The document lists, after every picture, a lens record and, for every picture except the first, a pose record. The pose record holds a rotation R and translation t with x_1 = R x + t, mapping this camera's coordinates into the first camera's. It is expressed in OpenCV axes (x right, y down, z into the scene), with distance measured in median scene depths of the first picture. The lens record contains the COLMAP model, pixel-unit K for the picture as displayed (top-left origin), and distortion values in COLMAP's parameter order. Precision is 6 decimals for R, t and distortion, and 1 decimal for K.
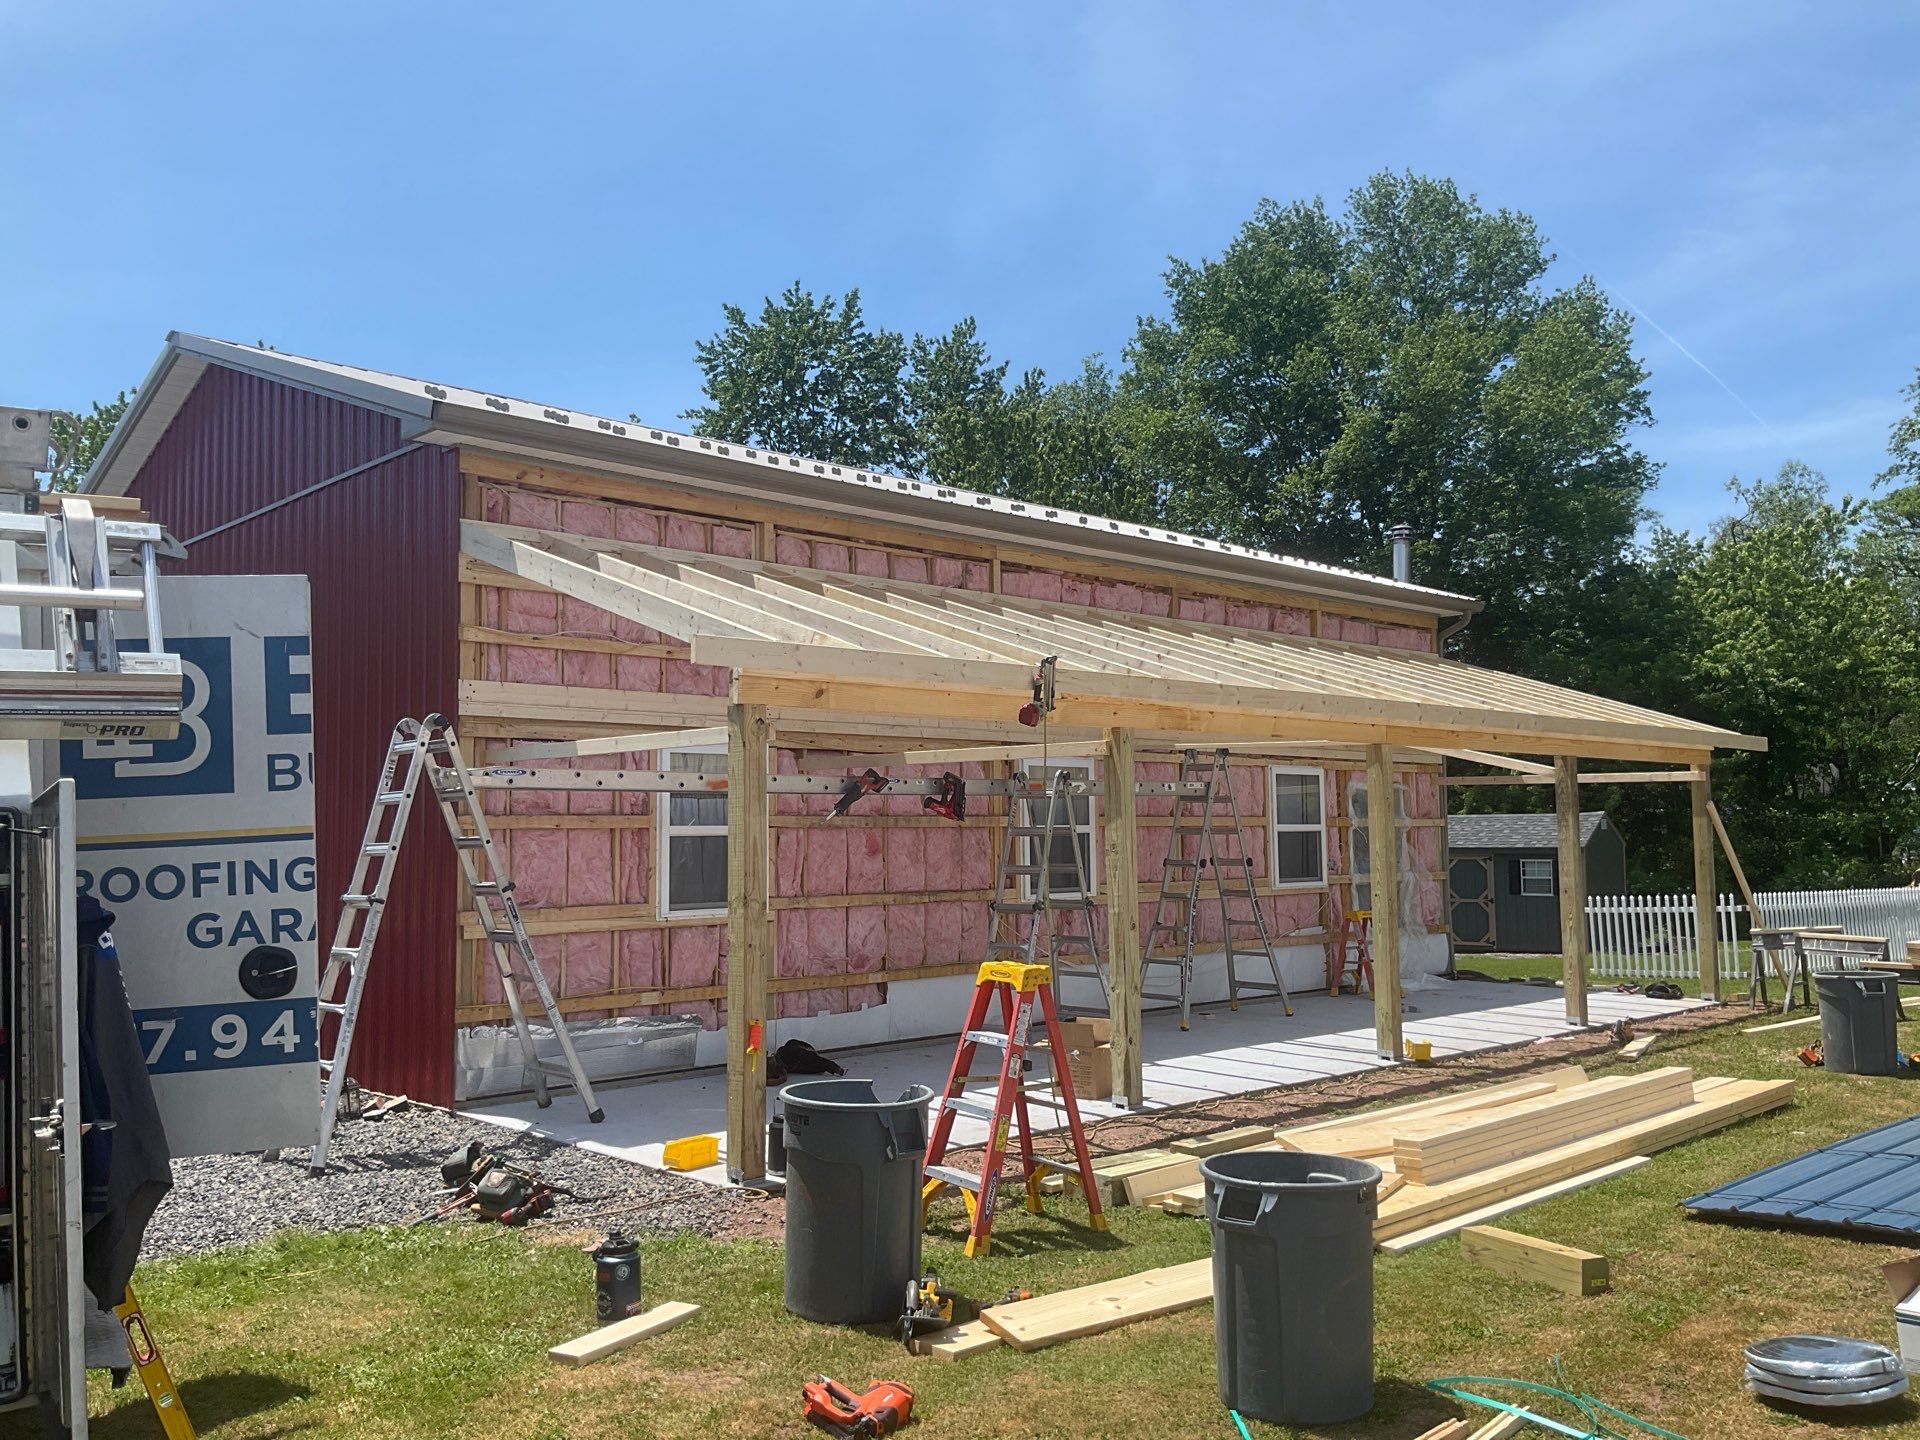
lens RADIAL K [[1569.4, 0, 960.0], [0, 1569.4, 720.0], [0, 0, 1]] dist [0.063375, -0.144860]
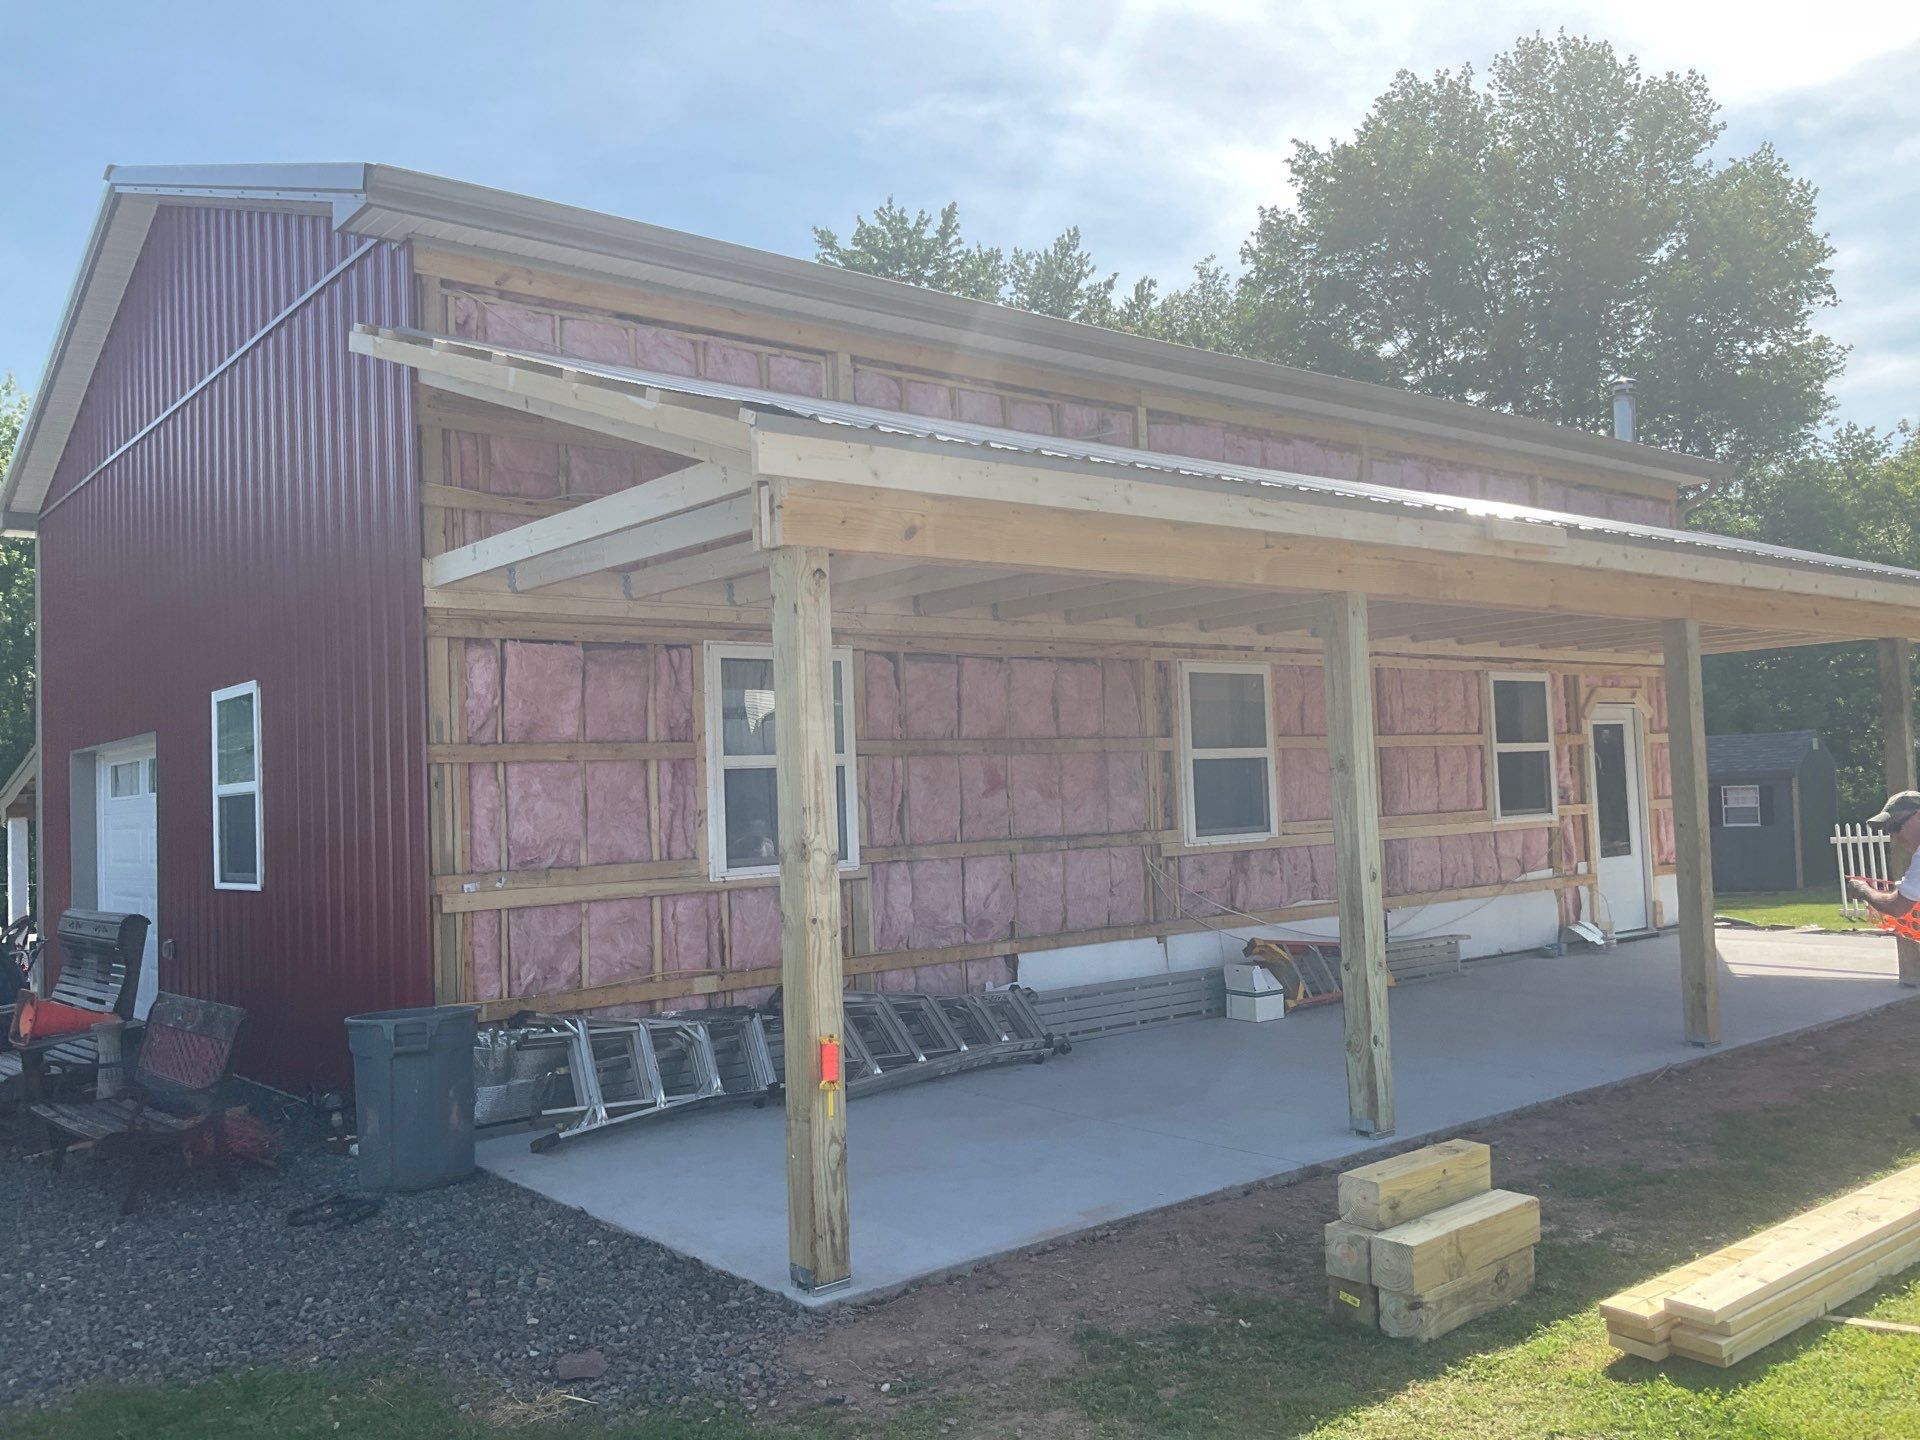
lens RADIAL K [[1592.1, 0, 960.0], [0, 1592.1, 720.0], [0, 0, 1]] dist [0.000829, -0.009459]
pose [[0.997170, -0.027348, -0.070023, -0.015557], [0.029626, 0.999058, 0.031712, 0.025174], [0.069090, -0.033697, 0.997041, 0.212134]]
